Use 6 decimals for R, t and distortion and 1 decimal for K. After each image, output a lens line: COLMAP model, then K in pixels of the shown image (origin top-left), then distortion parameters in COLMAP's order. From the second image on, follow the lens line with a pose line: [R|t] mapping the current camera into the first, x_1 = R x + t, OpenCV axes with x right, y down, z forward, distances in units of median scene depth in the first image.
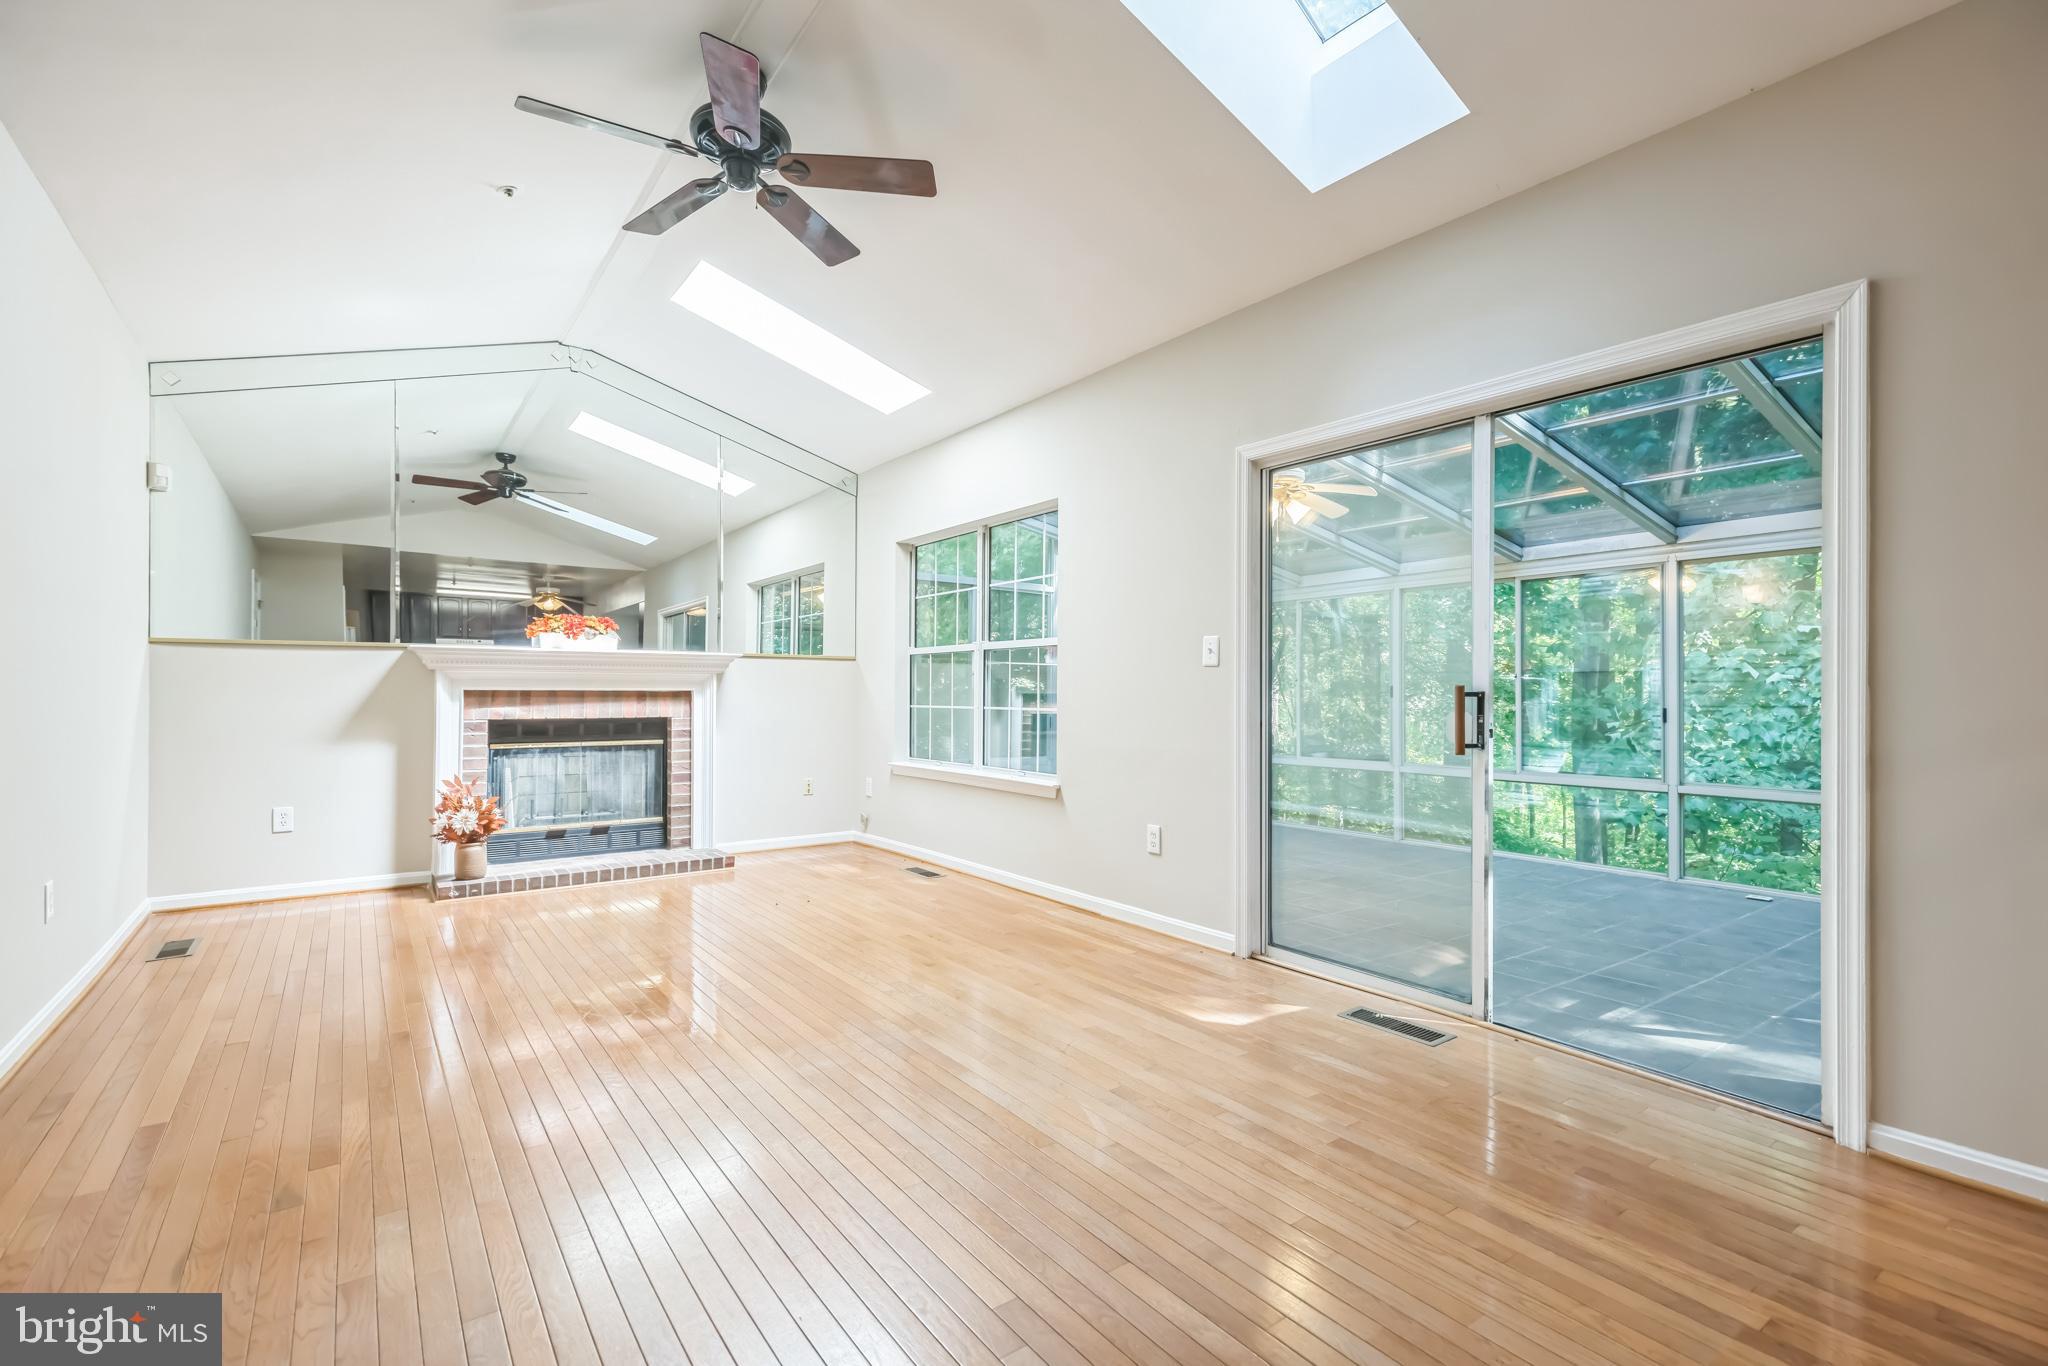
lens RADIAL K [[925.8, 0, 1024.4], [0, 925.8, 683.7], [0, 0, 1]] dist [0.024846, -0.007899]
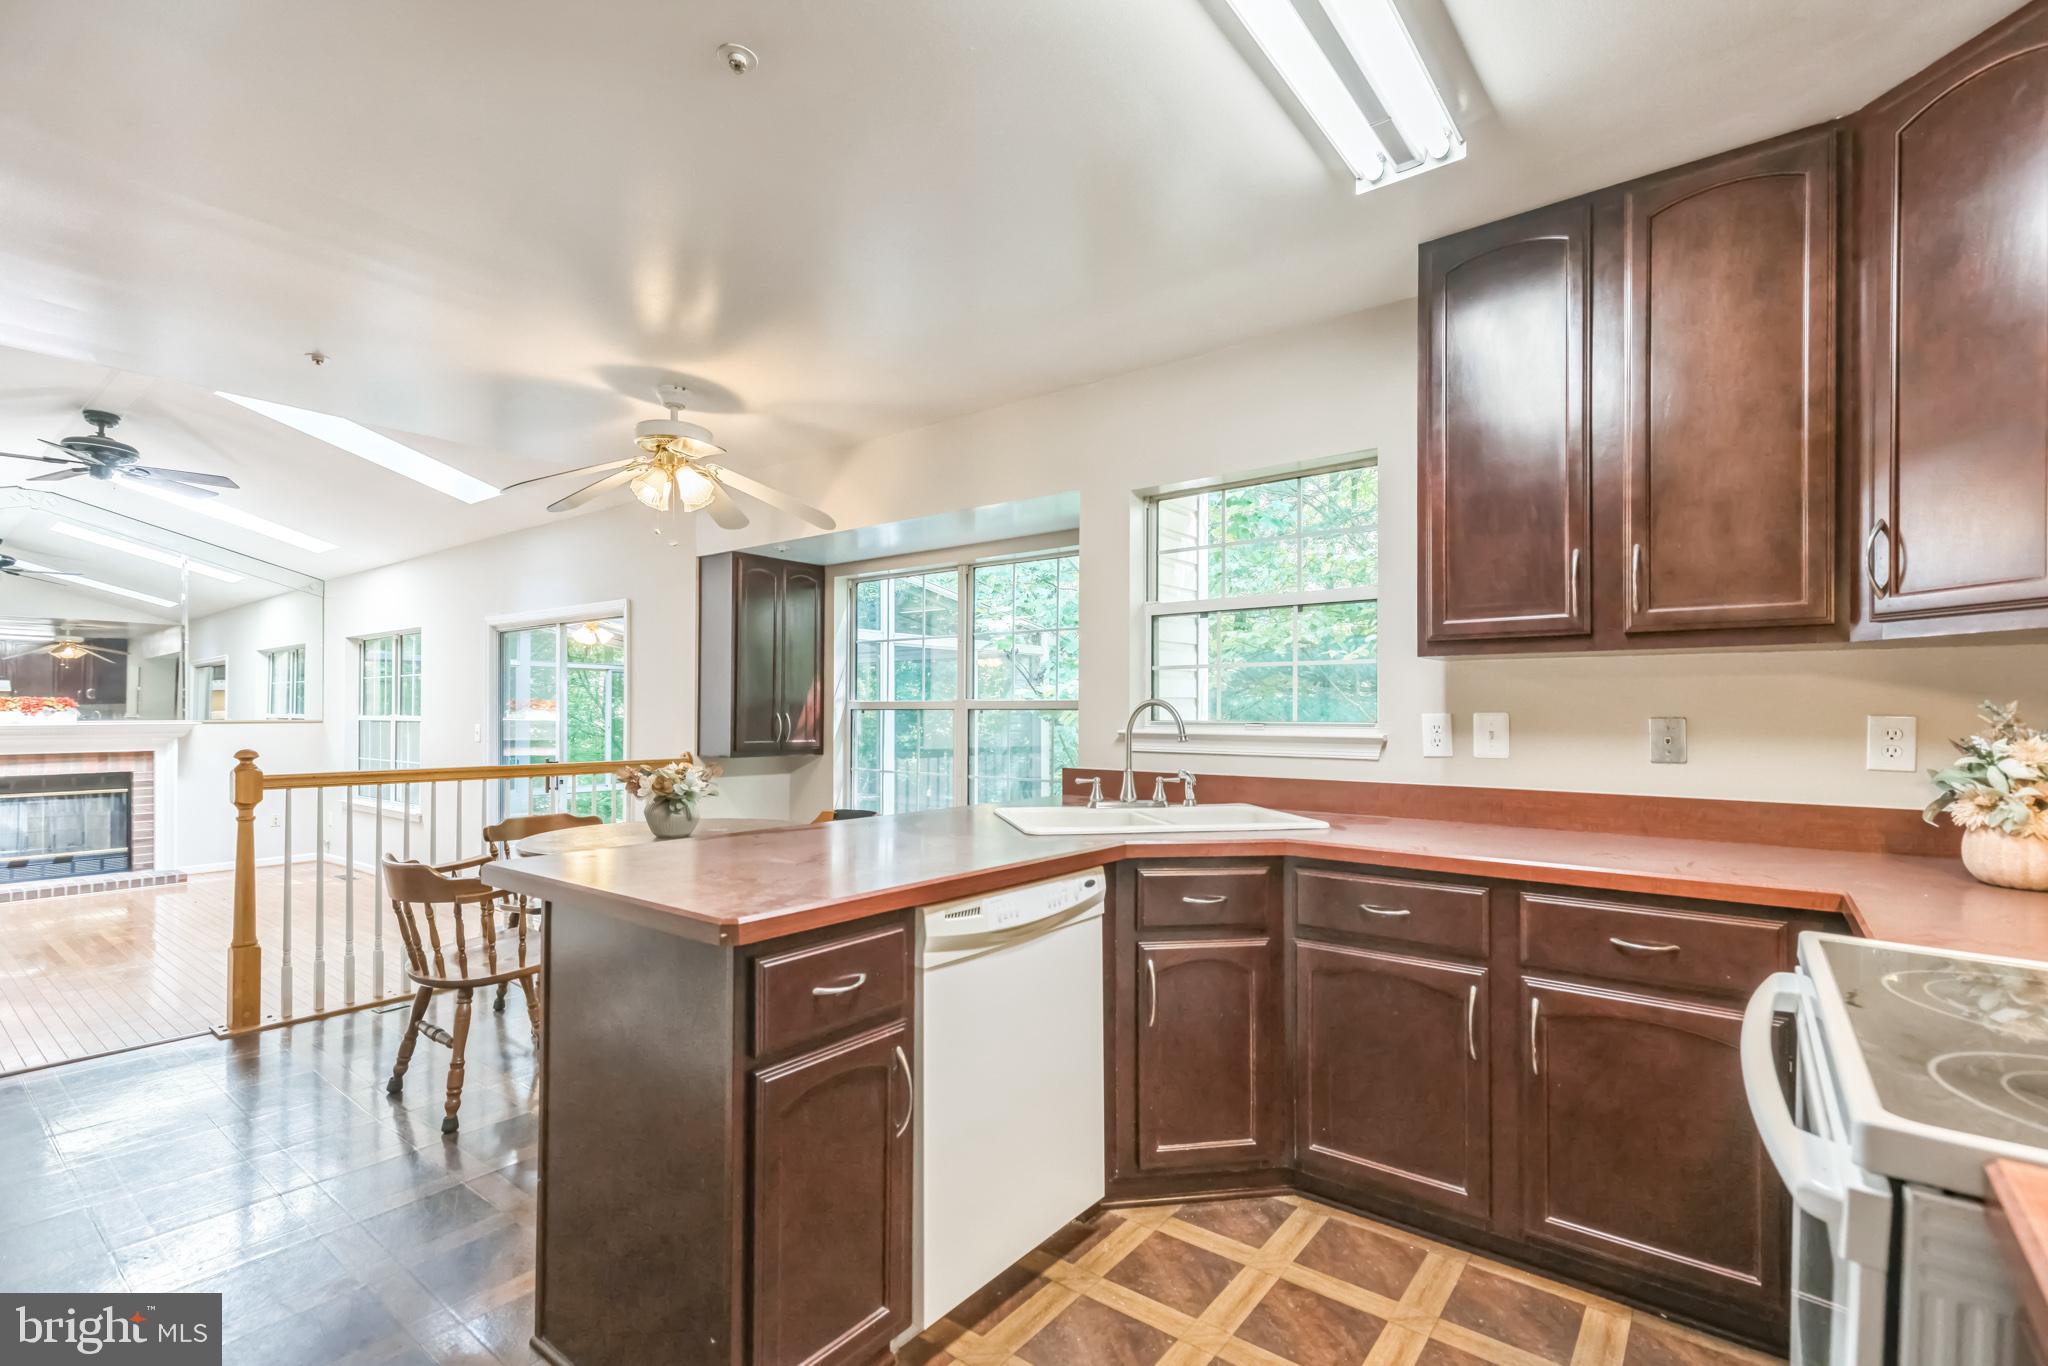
lens RADIAL K [[925.8, 0, 1058.7], [0, 925.8, 702.9], [0, 0, 1]] dist [0.024846, -0.007899]
pose [[0.961160, -0.006937, 0.275906, 0.523193], [0.003538, 0.999912, 0.012816, -0.075138], [-0.275970, -0.011342, 0.961099, -0.655390]]
